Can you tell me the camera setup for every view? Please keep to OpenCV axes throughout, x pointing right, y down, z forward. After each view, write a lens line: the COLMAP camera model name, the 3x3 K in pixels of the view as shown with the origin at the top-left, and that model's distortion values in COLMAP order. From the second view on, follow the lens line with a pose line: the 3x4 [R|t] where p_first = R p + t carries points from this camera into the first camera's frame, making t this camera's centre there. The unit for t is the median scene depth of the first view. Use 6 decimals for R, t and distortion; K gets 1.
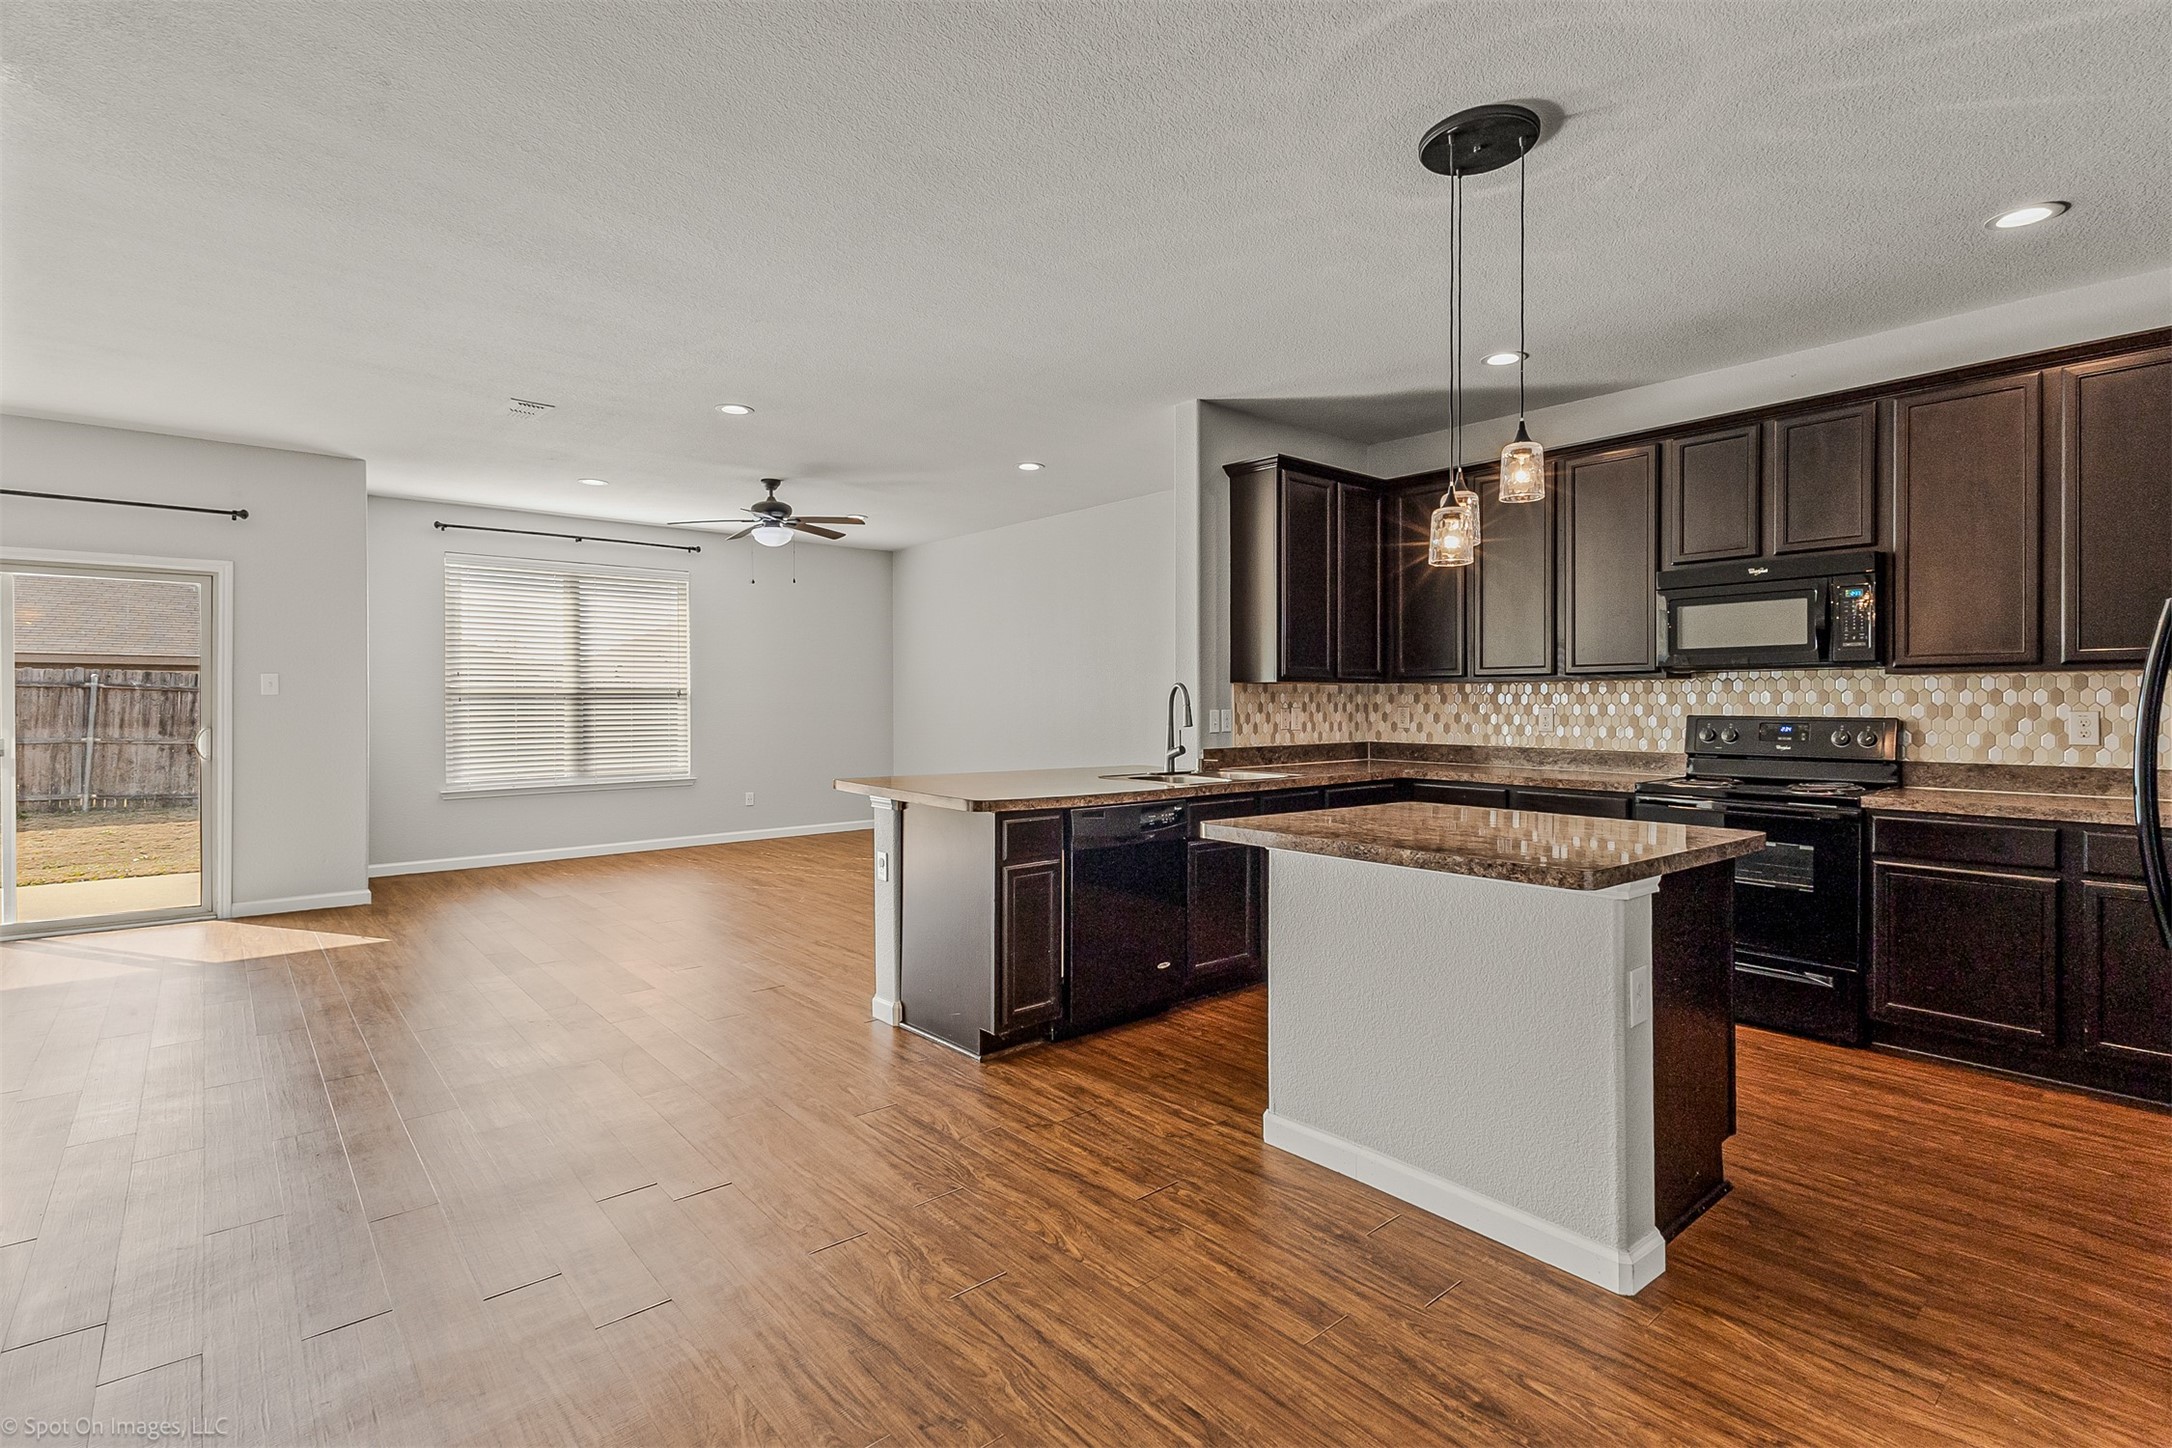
lens RADIAL K [[1002.0, 0, 1100.6], [0, 1002.0, 701.0], [0, 0, 1]] dist [0.024588, -0.006956]
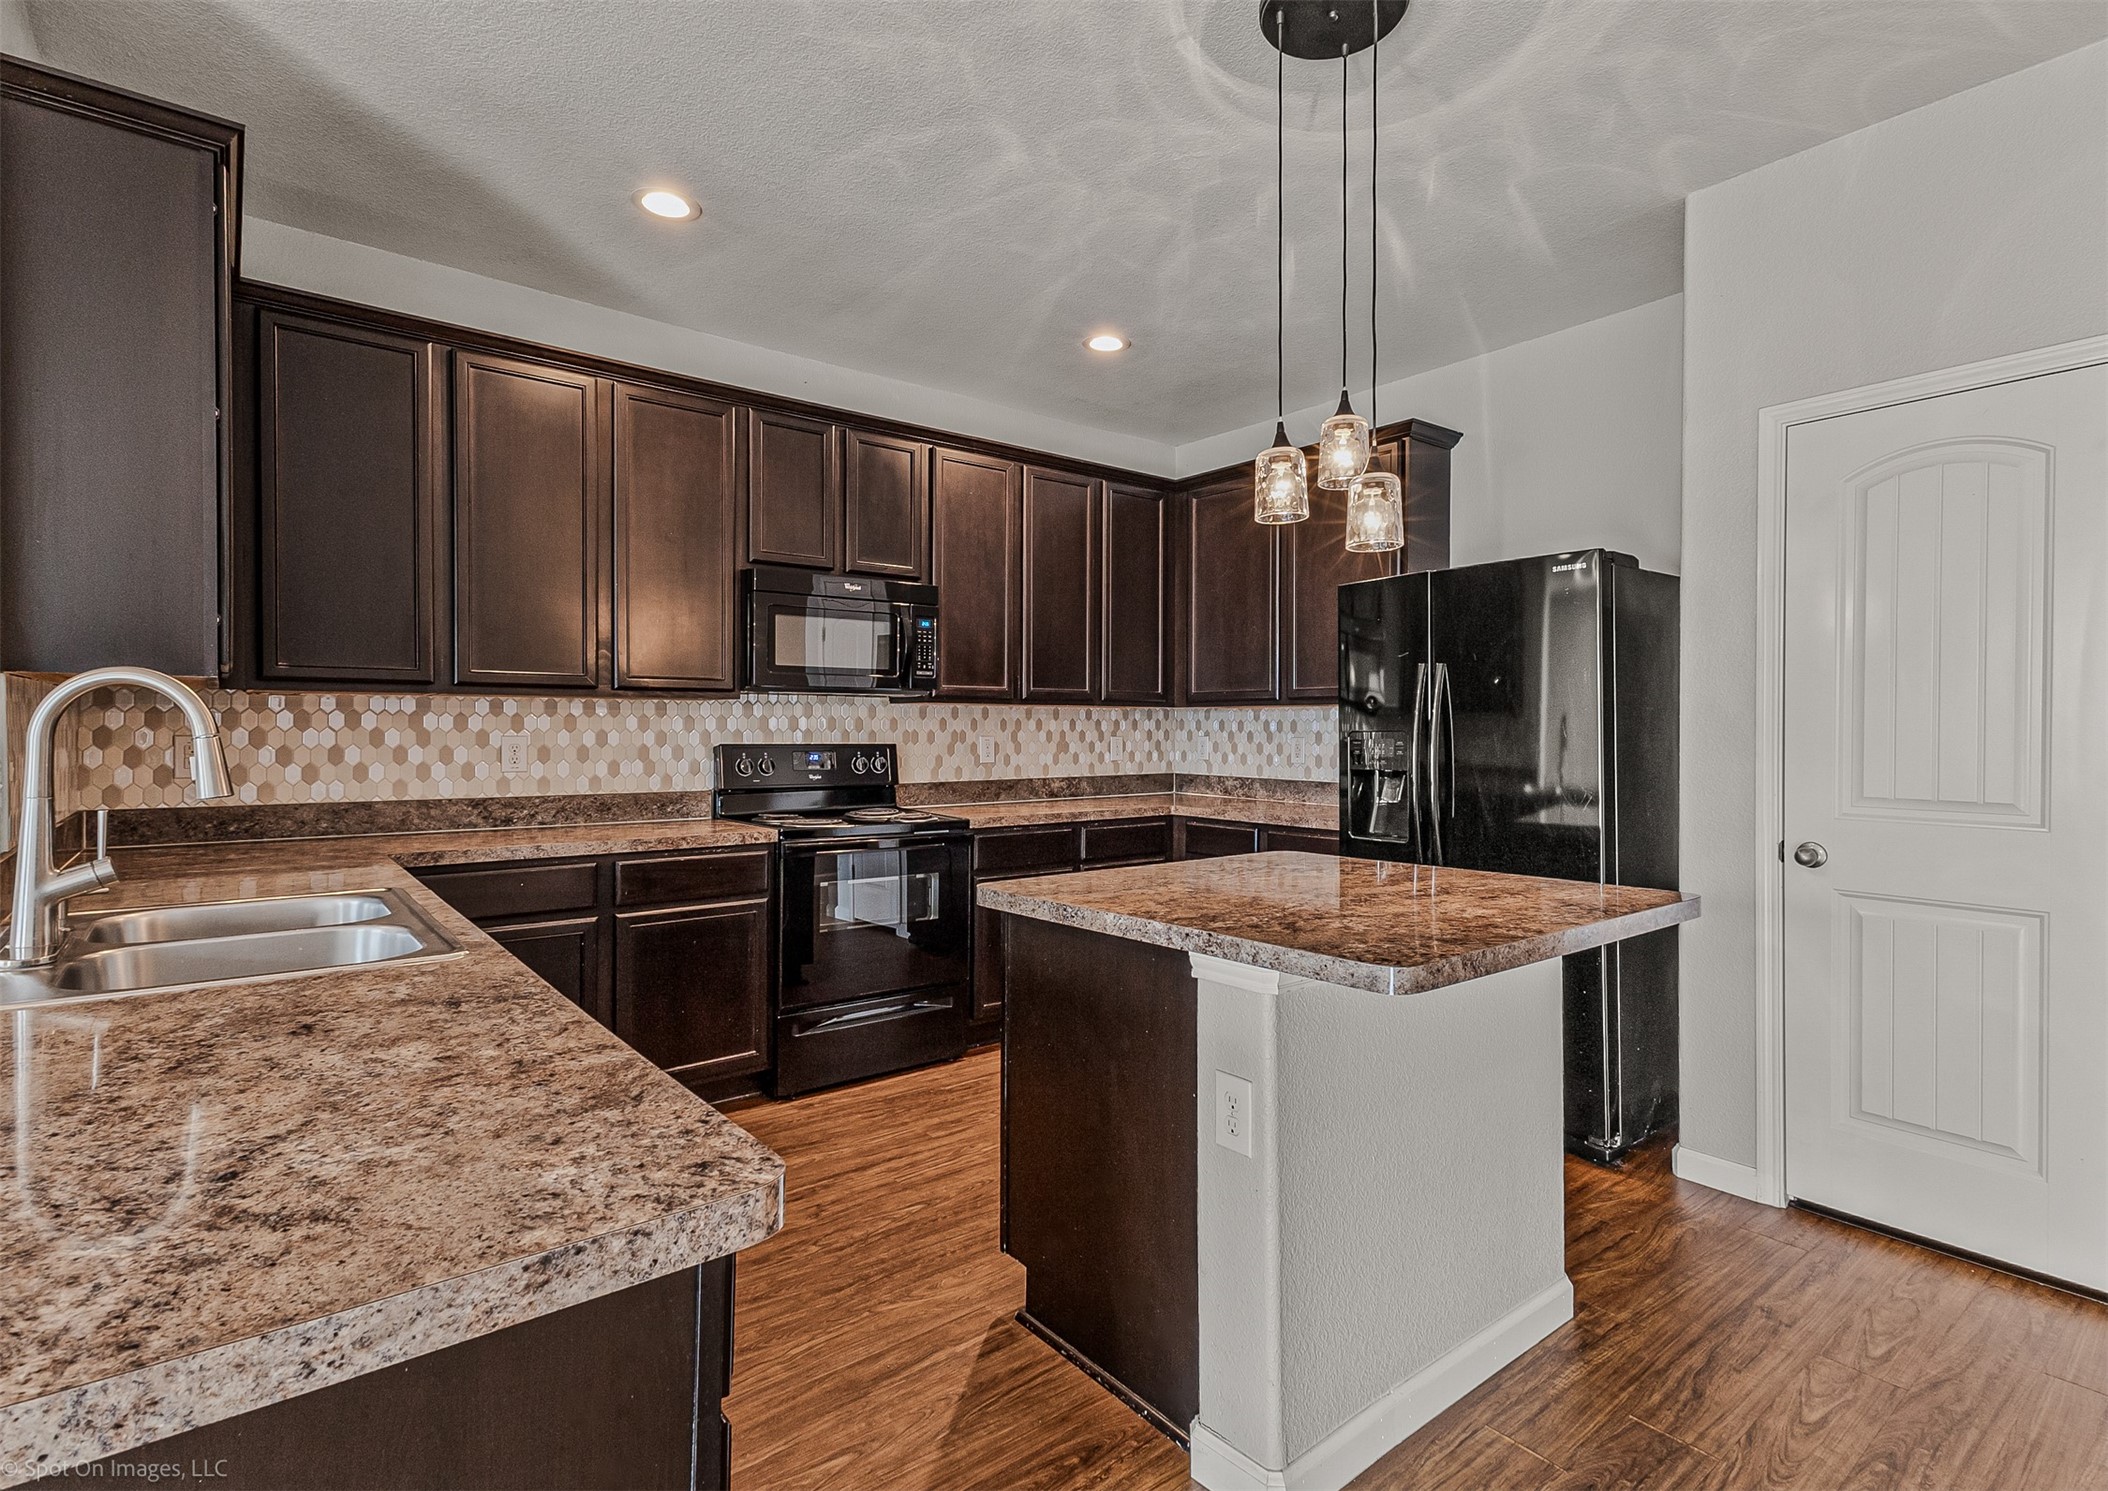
lens RADIAL K [[1027.7, 0, 1057.0], [0, 1027.7, 732.4], [0, 0, 1]] dist [0.018035, 0.000057]
pose [[0.043530, -0.001666, 0.999051, -0.232997], [-0.004068, 0.999990, 0.001845, 0.001788], [-0.999044, -0.004144, 0.043522, 0.633243]]
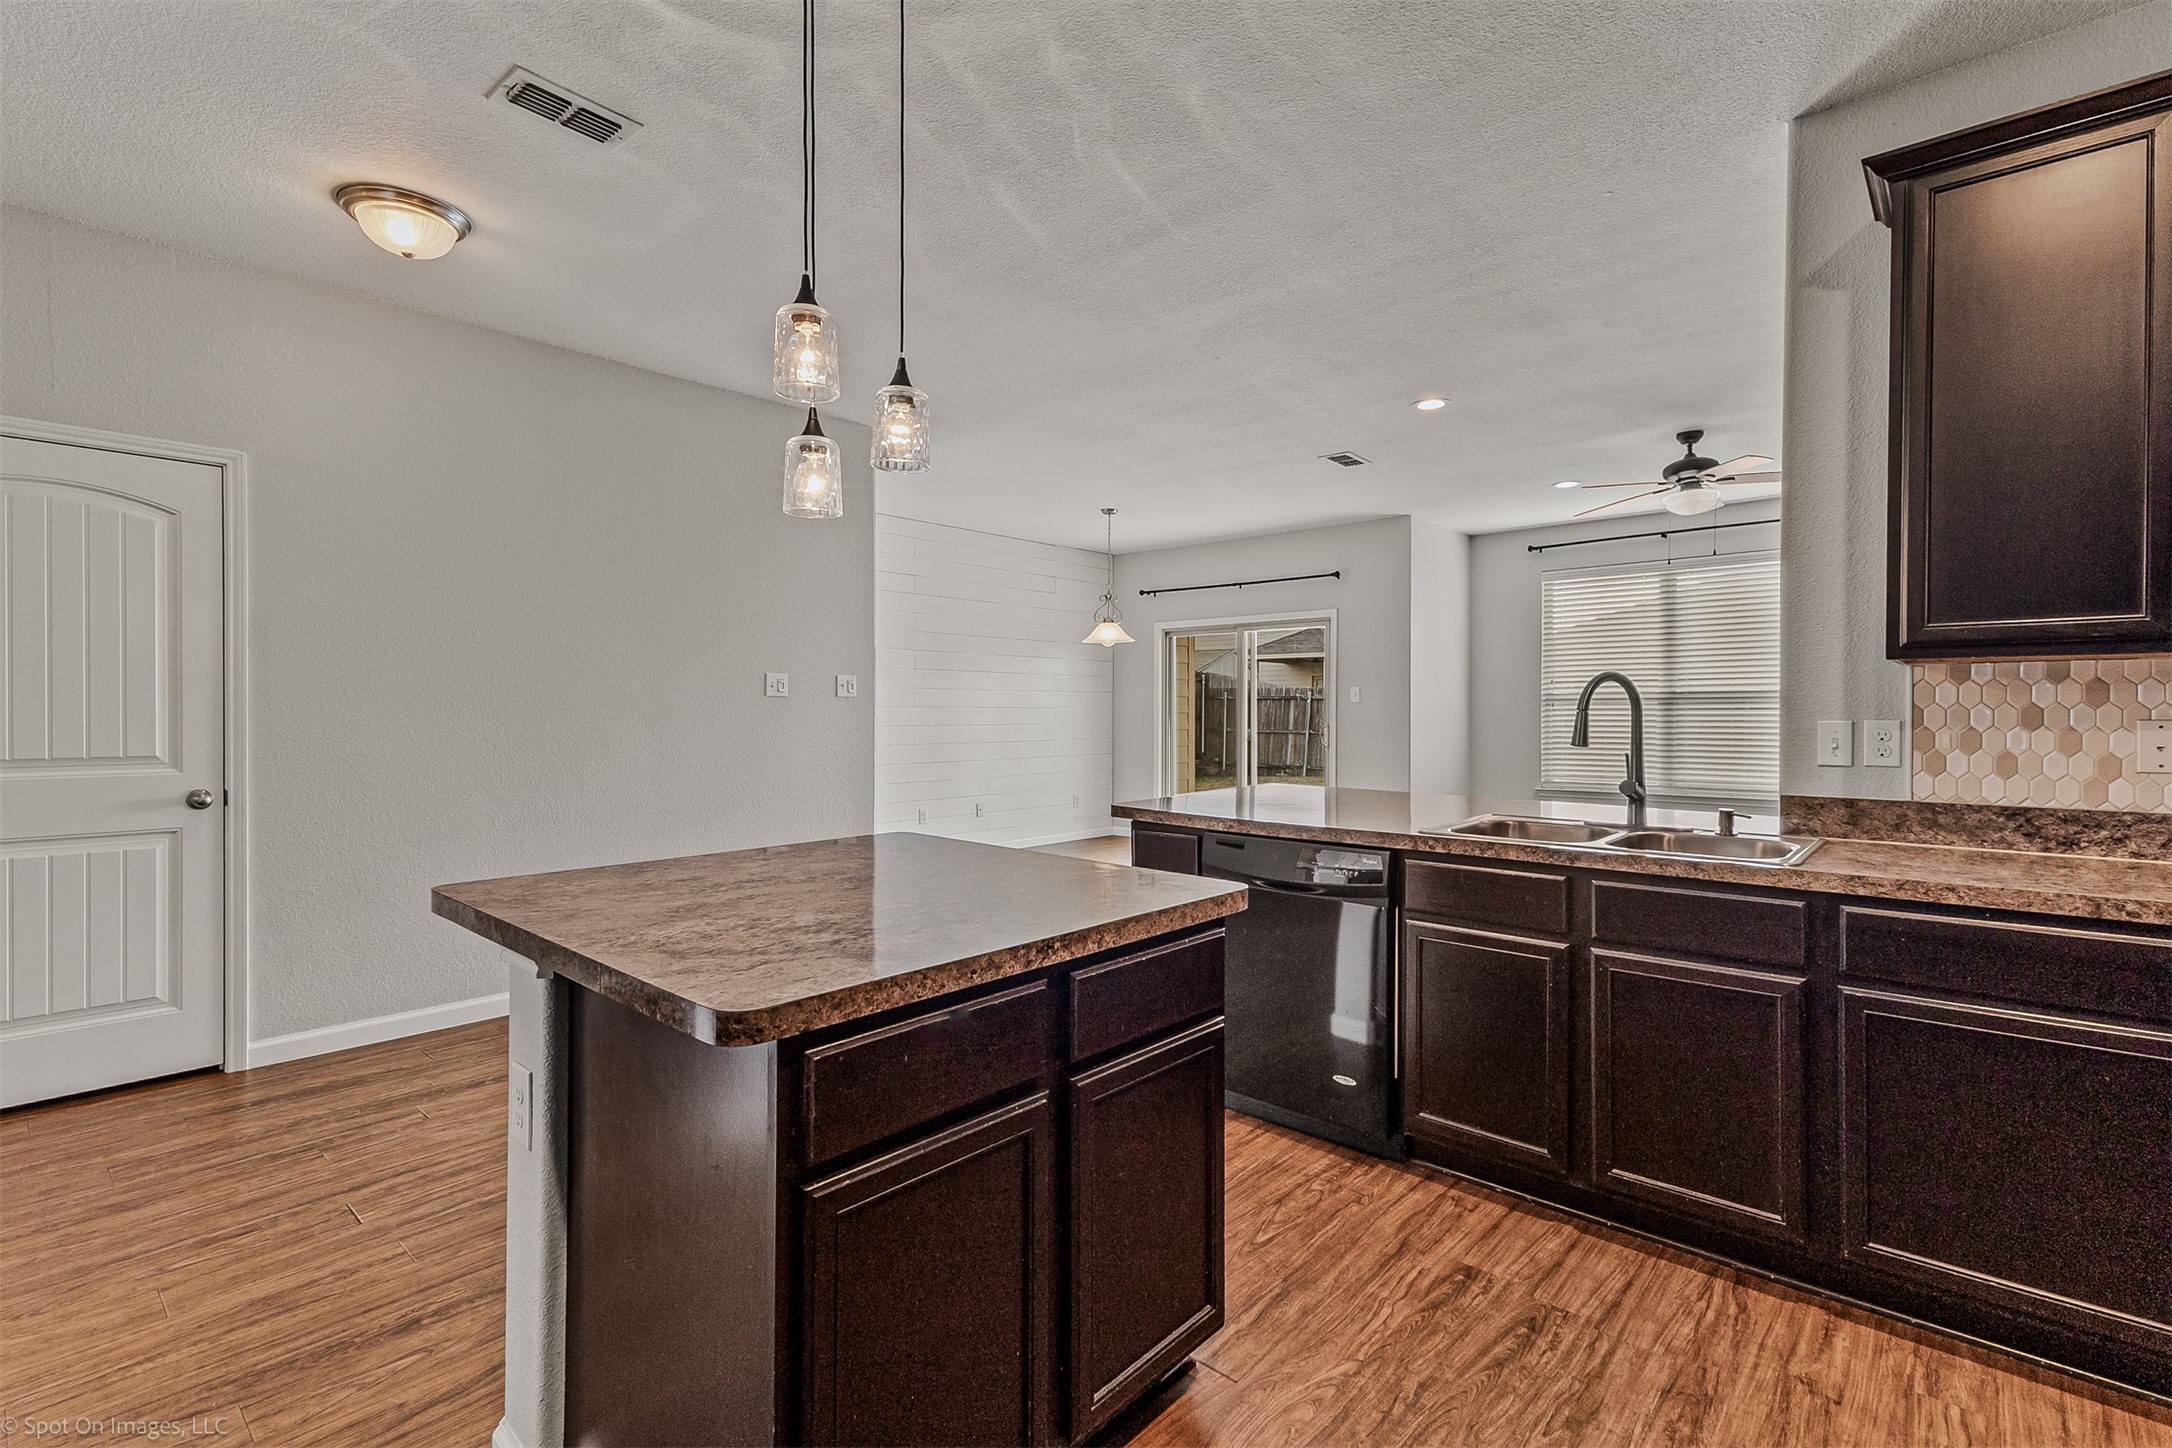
lens RADIAL K [[1002.0, 0, 1101.7], [0, 1002.0, 718.0], [0, 0, 1]] dist [0.024588, -0.006956]
pose [[0.132935, 0.009252, -0.991082, 0.578319], [0.000286, 0.999956, 0.009373, 0.003346], [0.991125, -0.001530, 0.132926, 0.583078]]
